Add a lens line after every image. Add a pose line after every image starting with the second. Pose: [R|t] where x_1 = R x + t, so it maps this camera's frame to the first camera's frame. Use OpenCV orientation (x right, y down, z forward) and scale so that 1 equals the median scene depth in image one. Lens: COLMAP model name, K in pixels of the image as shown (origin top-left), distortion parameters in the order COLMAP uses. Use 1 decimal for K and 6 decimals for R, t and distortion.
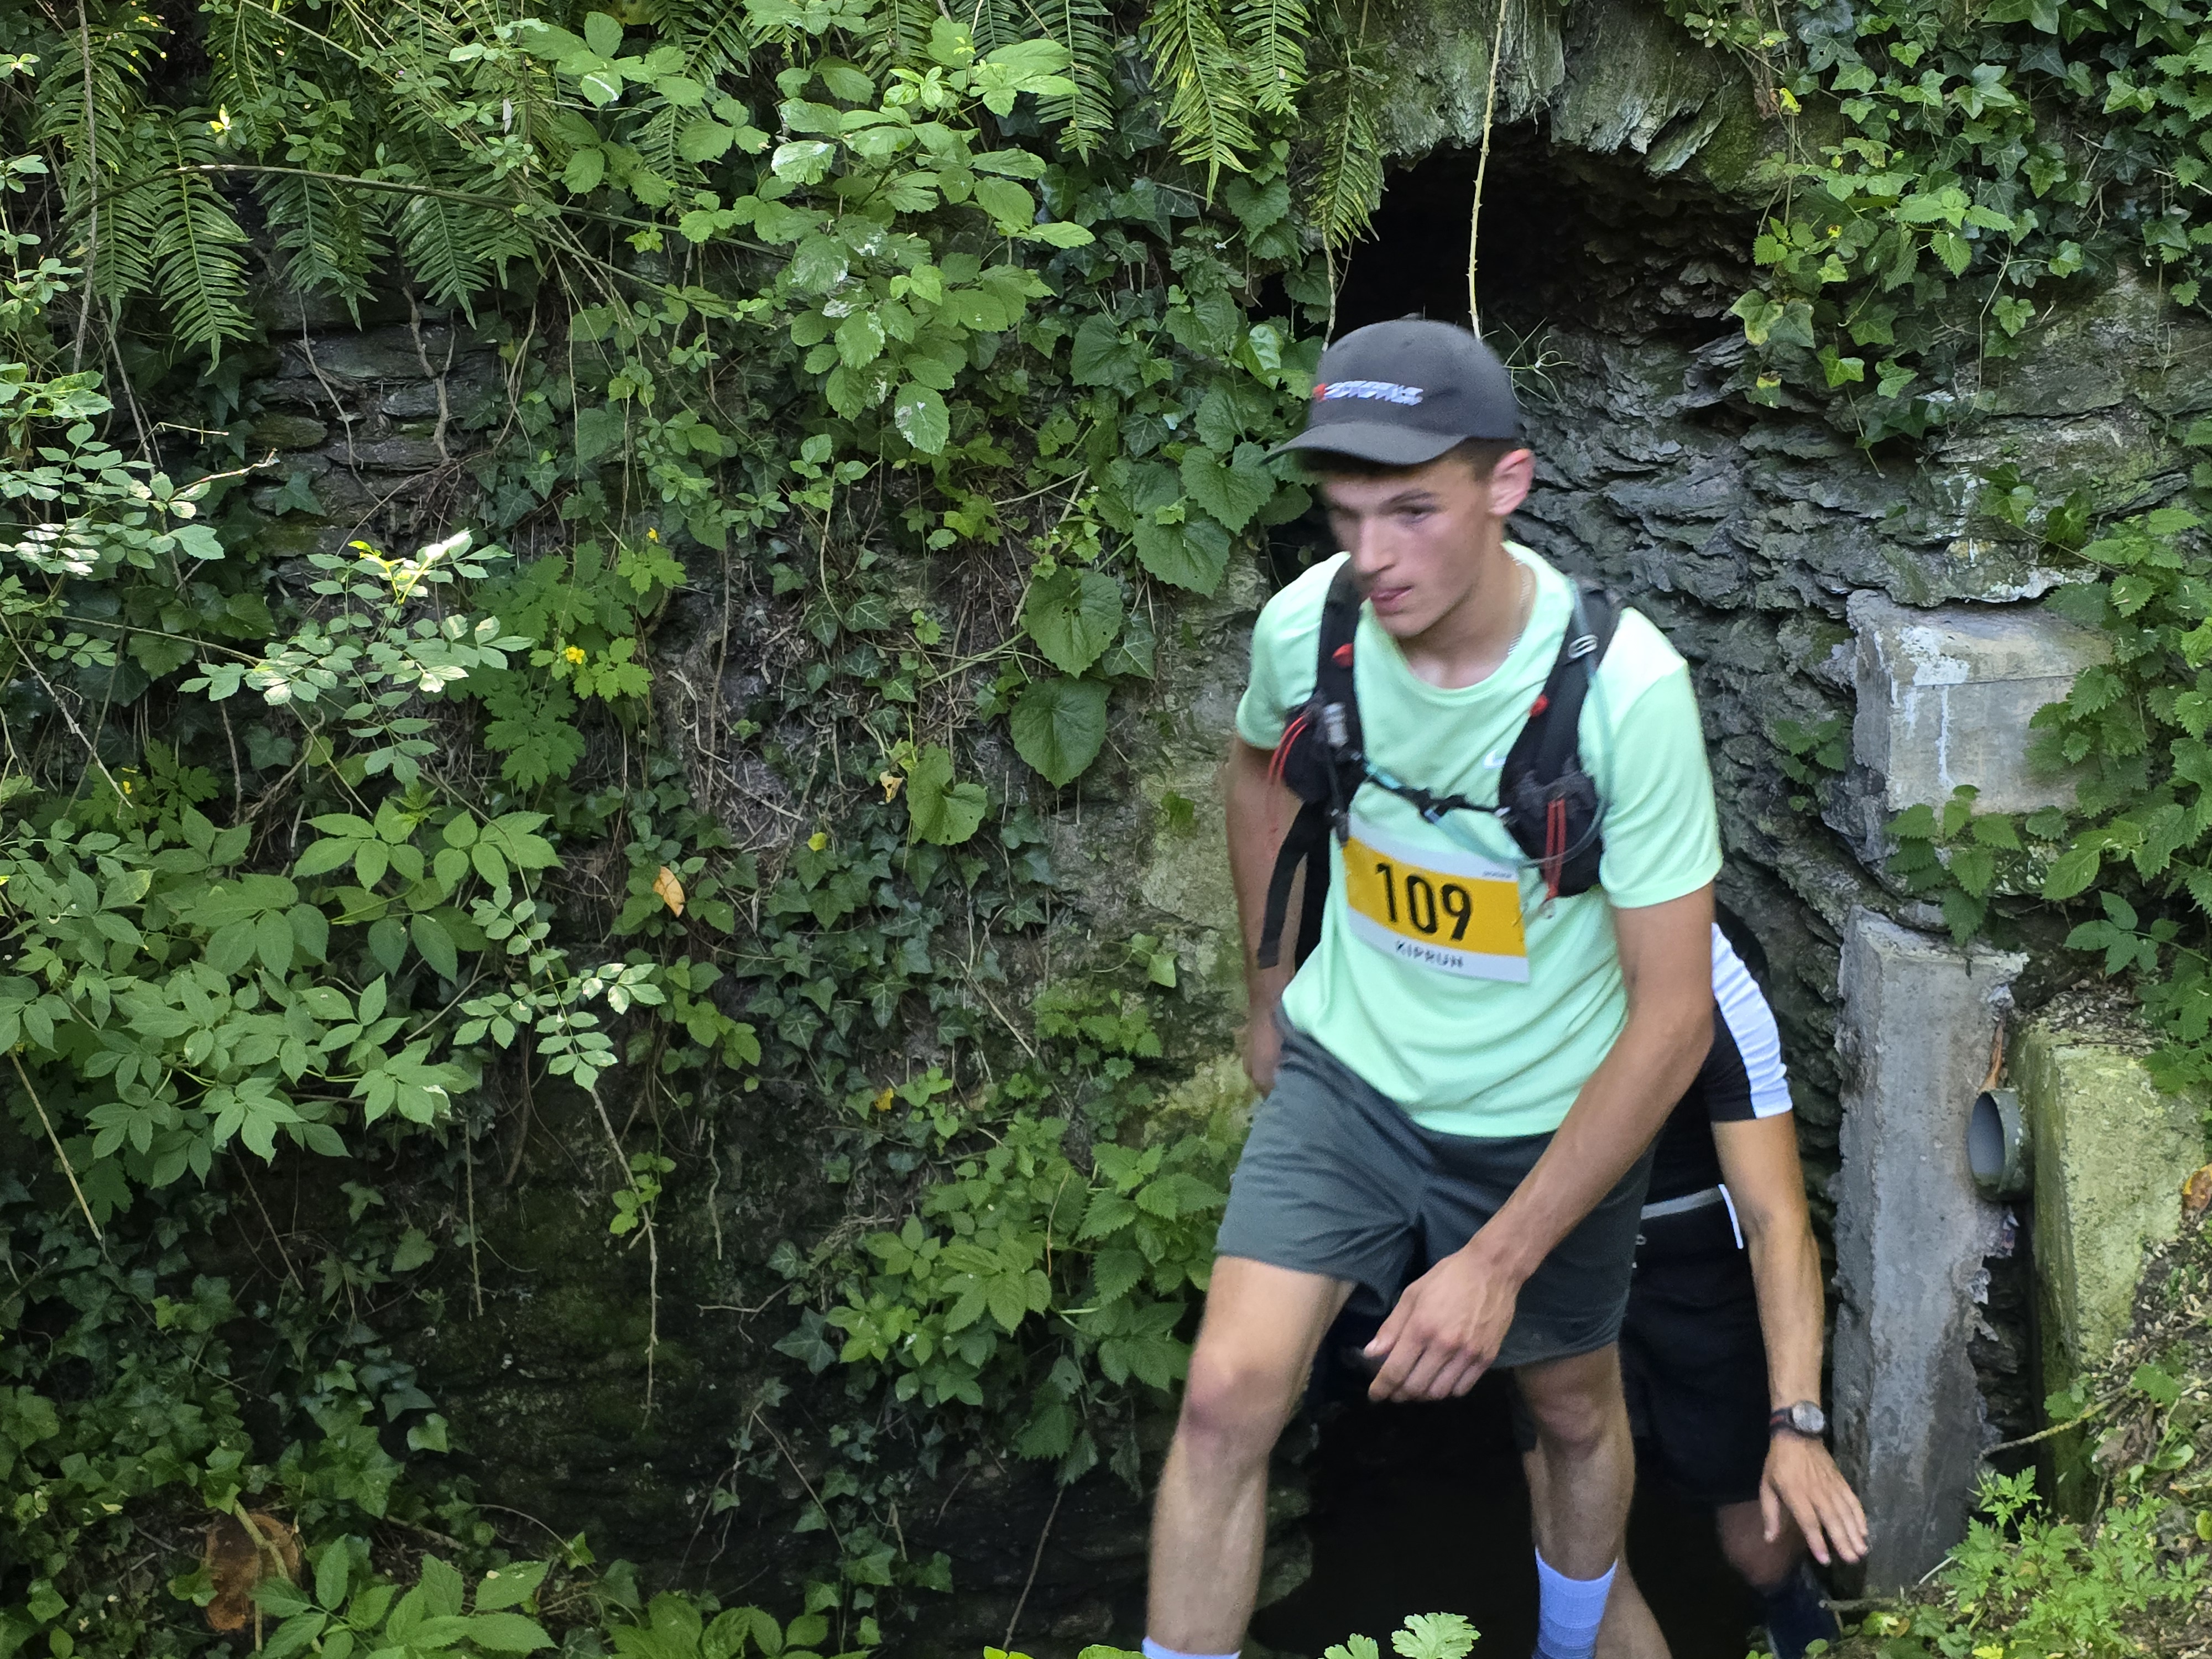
lens RADIAL K [[3729.6, 0, 1126.6], [0, 3729.6, 791.1], [0, 0, 1]] dist [0.240218, -0.901432]
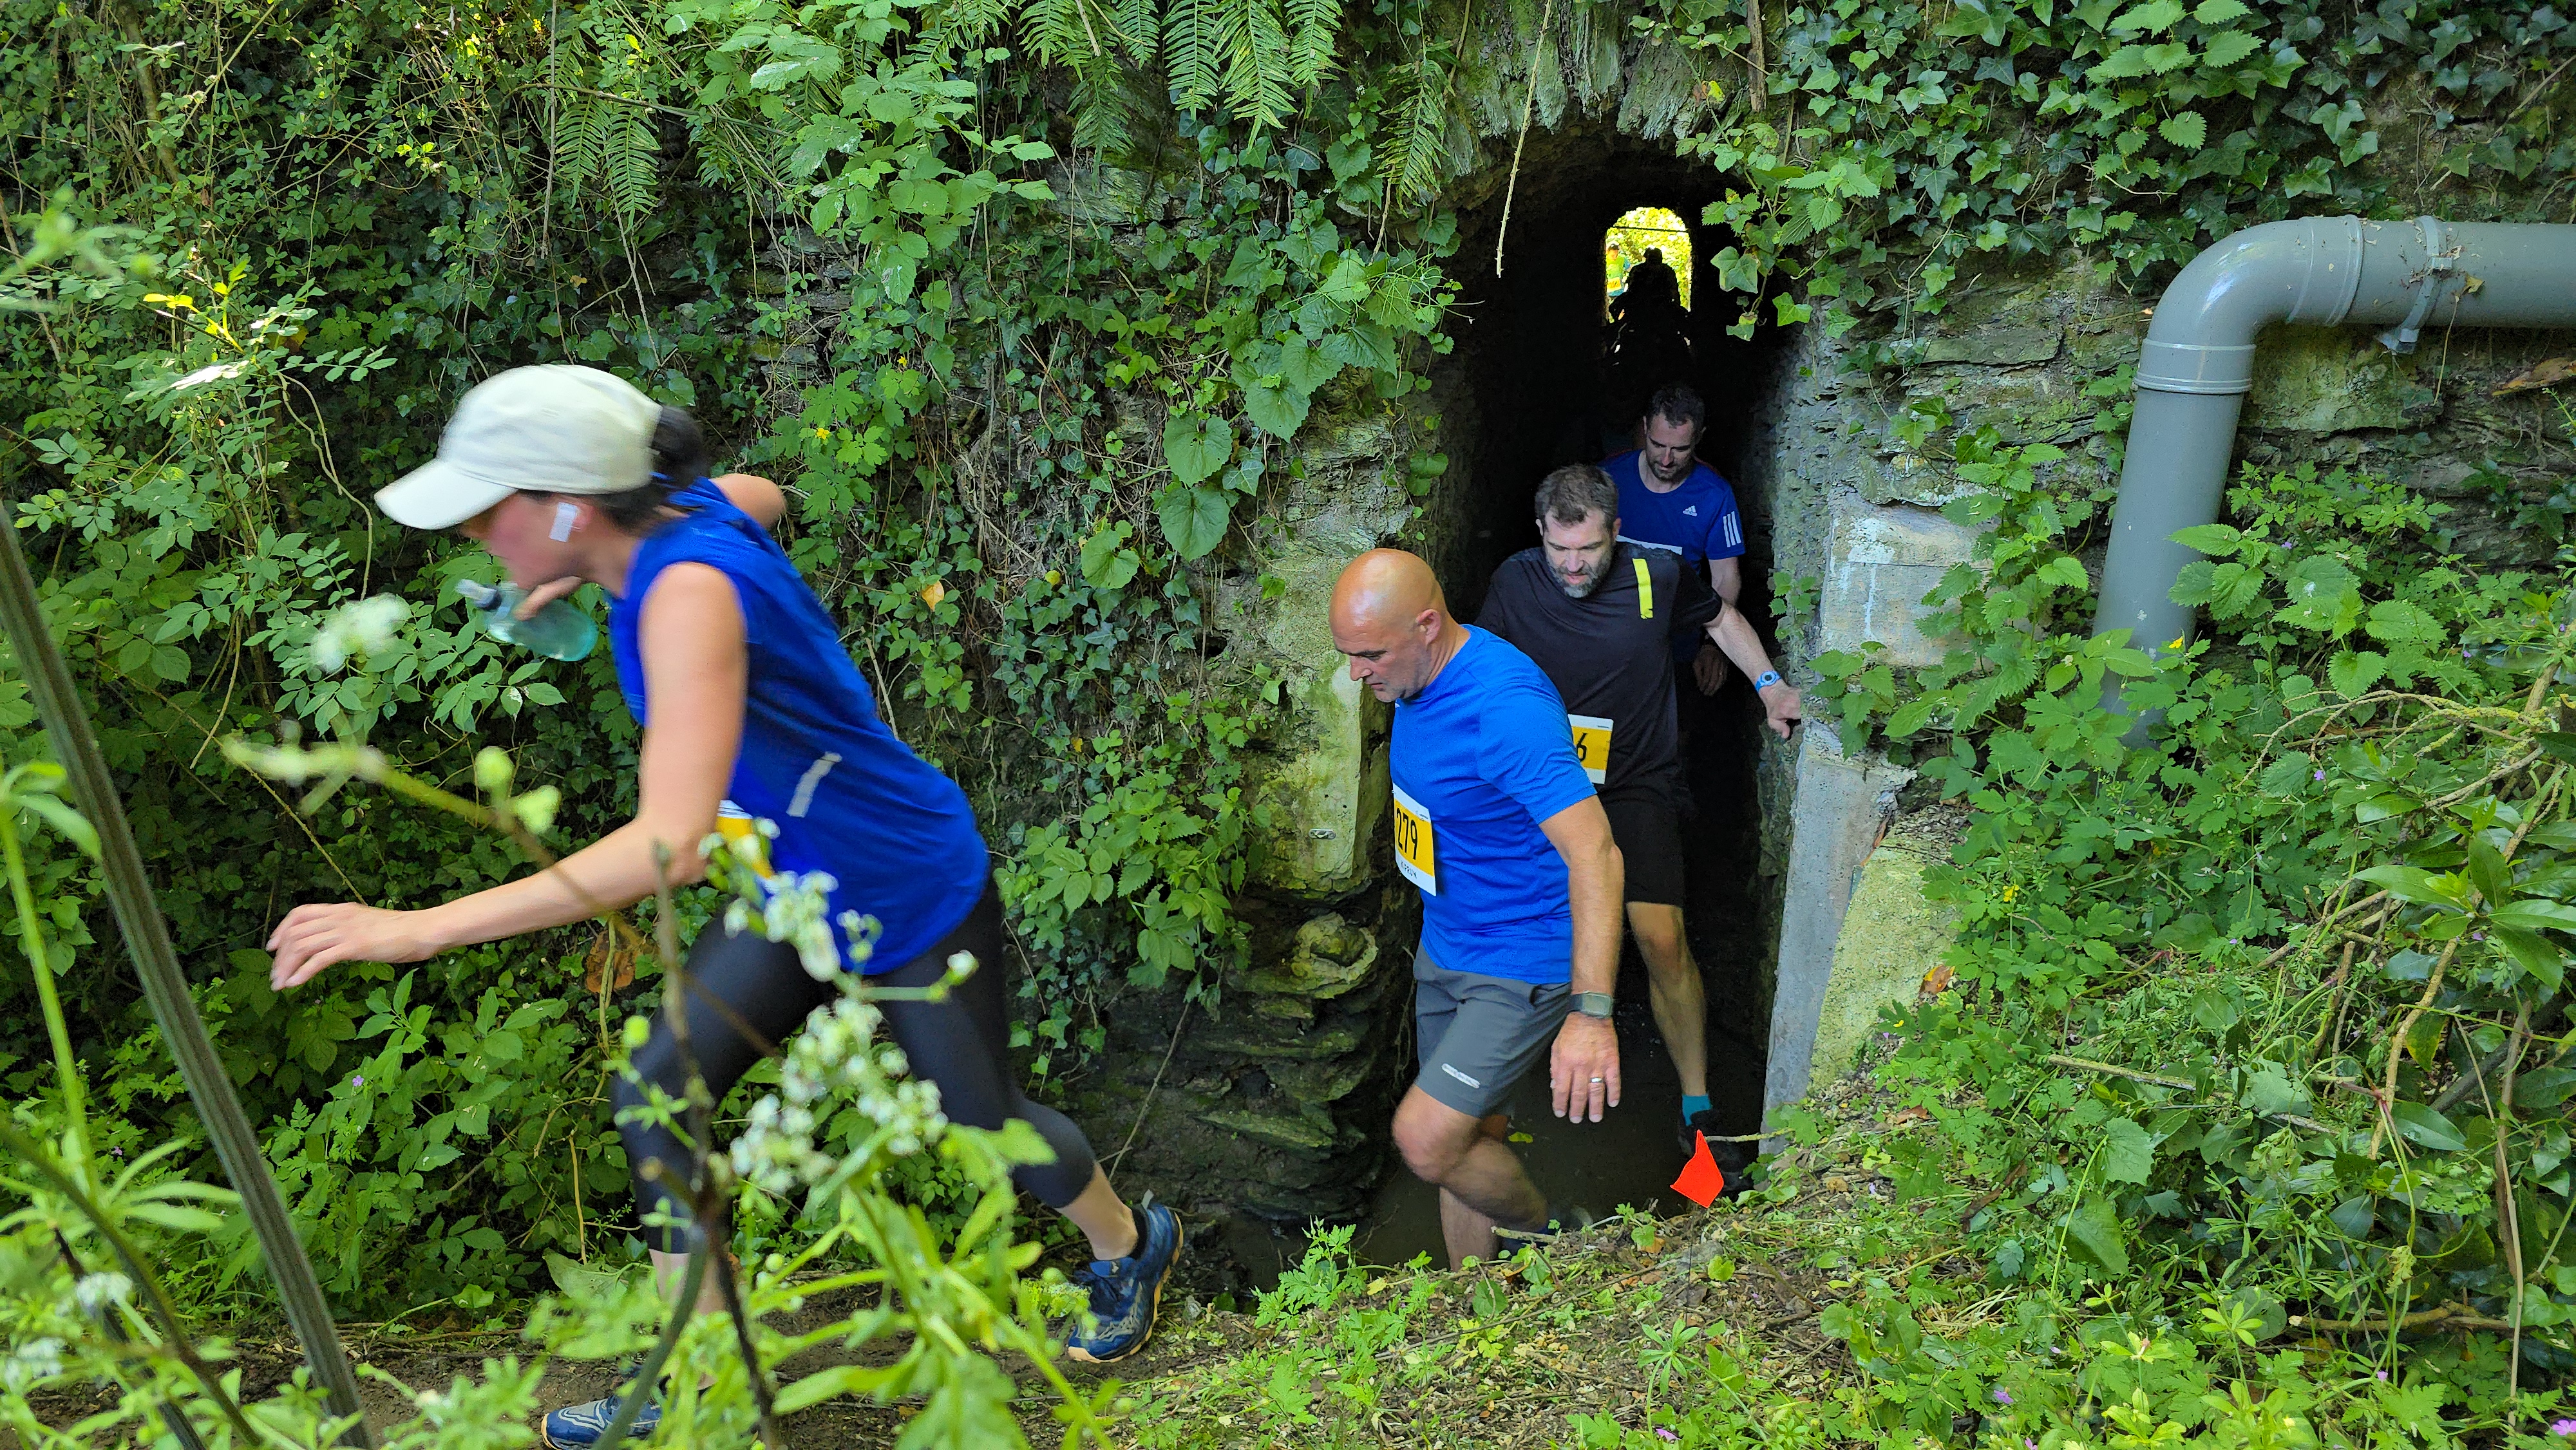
lens RADIAL K [[1735.5, 0, 1272.7], [0, 1735.5, 732.2], [0, 0, 1]] dist [0.069179, -0.068552]
pose [[0.909934, 0.158660, -0.383205, 0.283344], [-0.114845, 0.984197, 0.134785, -0.030028], [0.398535, -0.078636, 0.913776, 0.362079]]
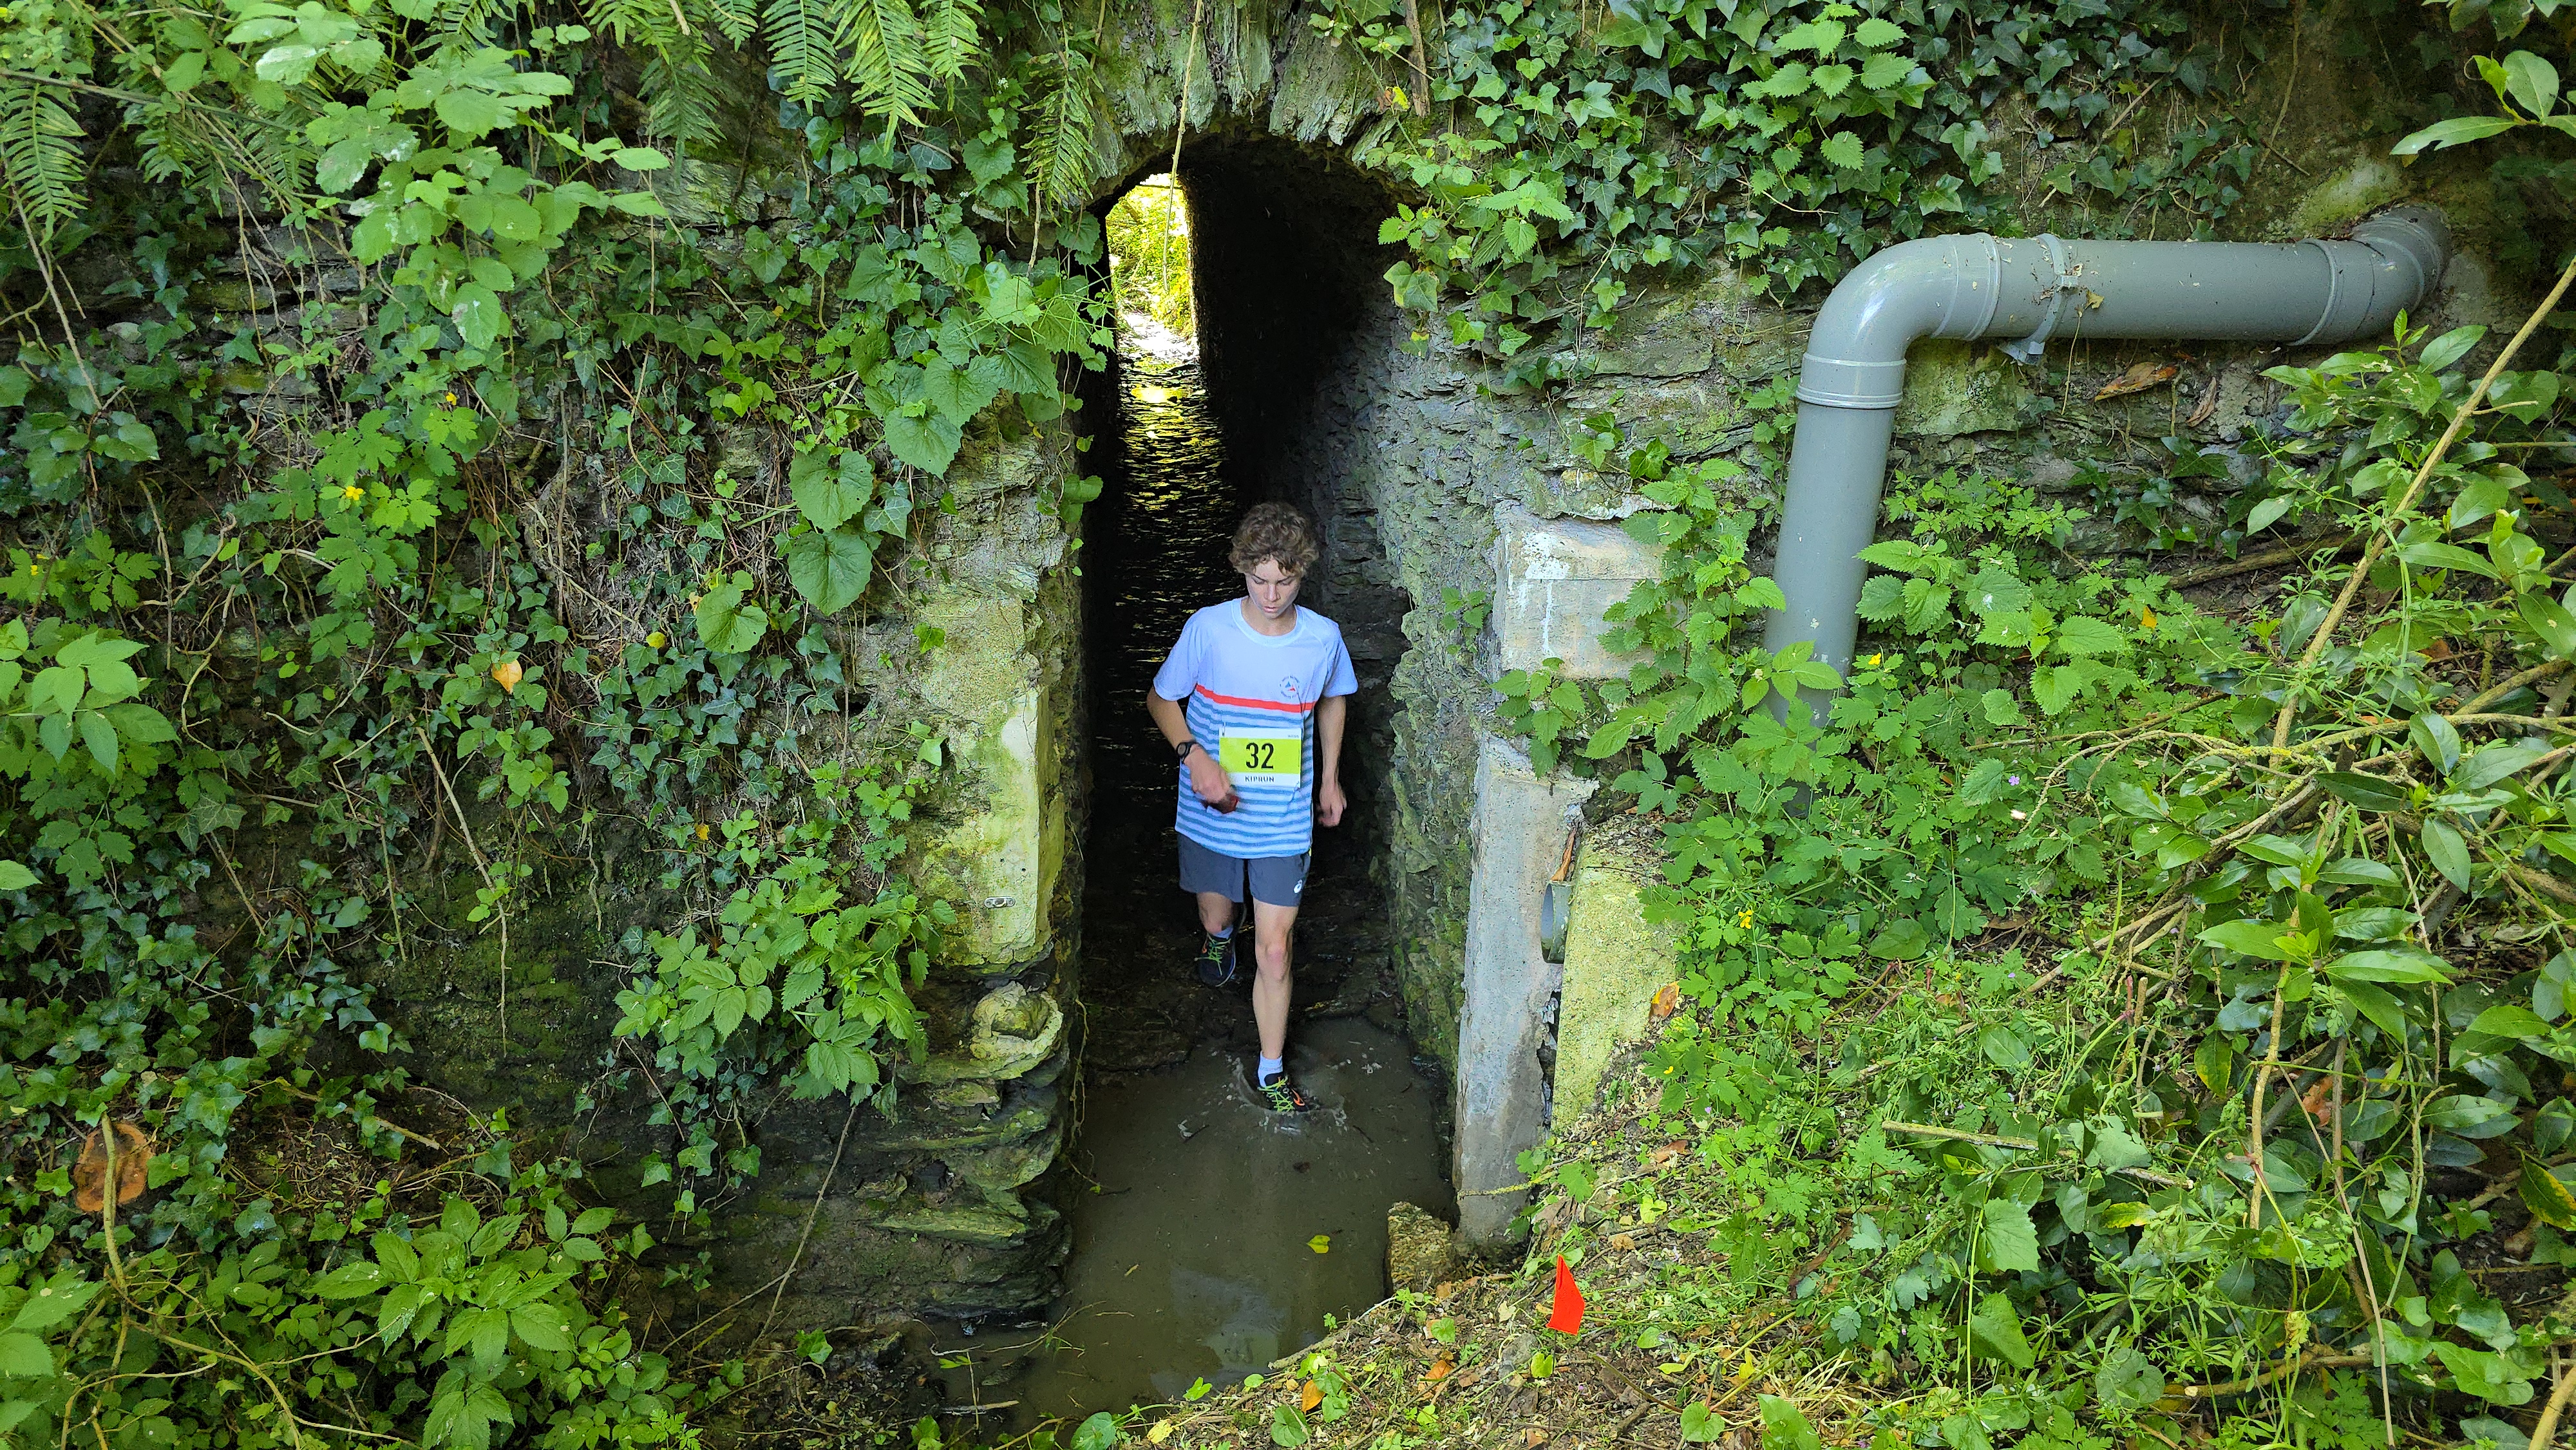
lens RADIAL K [[1731.9, 0, 1289.1], [0, 1731.9, 733.2], [0, 0, 1]] dist [0.064454, -0.061079]
pose [[0.990528, 0.088070, -0.105343, 0.204473], [-0.073249, 0.987843, 0.137116, -0.053905], [0.116138, -0.128101, 0.984938, 0.402887]]
